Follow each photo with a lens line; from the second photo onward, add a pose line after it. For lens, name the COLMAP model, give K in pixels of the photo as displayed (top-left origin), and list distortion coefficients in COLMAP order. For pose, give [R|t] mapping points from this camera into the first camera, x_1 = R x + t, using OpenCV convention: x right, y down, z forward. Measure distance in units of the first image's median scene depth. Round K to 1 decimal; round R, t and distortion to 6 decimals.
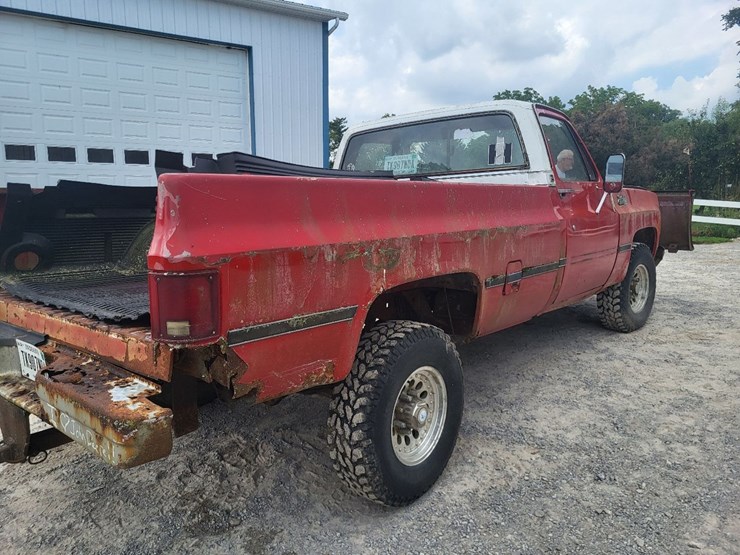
lens RADIAL K [[557.1, 0, 356.9], [0, 557.1, 281.2], [0, 0, 1]] dist [0.052231, -0.038388]
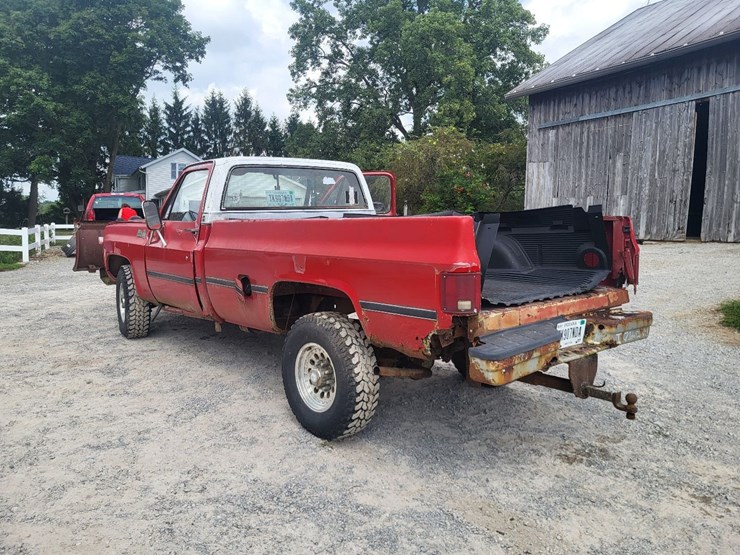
lens RADIAL K [[557.9, 0, 368.5], [0, 557.9, 268.6], [0, 0, 1]] dist [0.051627, -0.031079]
pose [[0.130408, -0.072356, 0.988817, -1.871512], [0.139089, 0.988806, 0.054012, -0.163949], [-0.981656, 0.130490, 0.139012, 1.137092]]
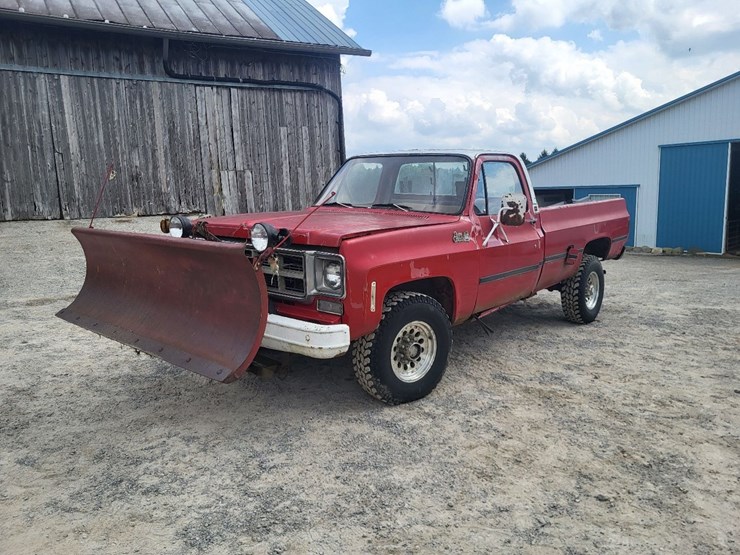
lens RADIAL K [[555.8, 0, 361.2], [0, 555.8, 270.1], [0, 0, 1]] dist [0.053580, -0.032483]
pose [[-0.999269, 0.026285, 0.027776, 0.519189], [0.033301, 0.955194, 0.294101, -0.722112], [-0.018801, 0.294811, -0.955371, 4.001453]]
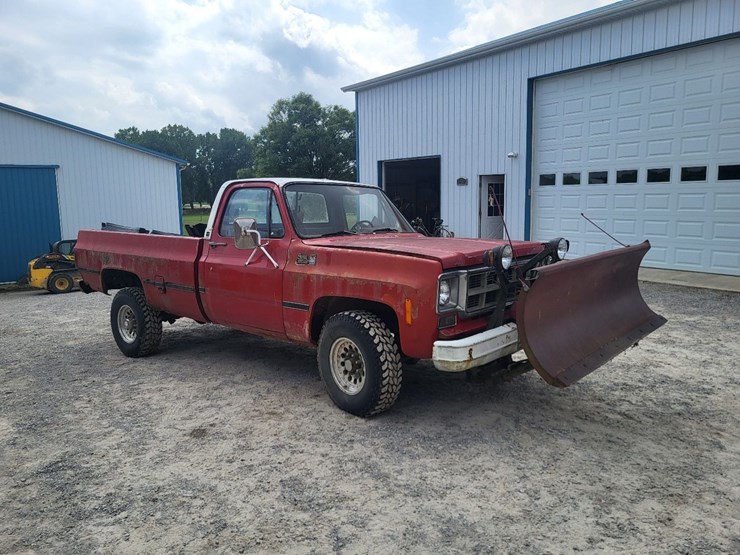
lens RADIAL K [[559.5, 0, 359.1], [0, 559.5, 278.9], [0, 0, 1]] dist [0.048942, -0.031301]
pose [[0.009912, 0.153864, -0.988042, 2.652117], [-0.134336, 0.979339, 0.151161, -0.495918], [0.990886, 0.131231, 0.030377, 1.951795]]
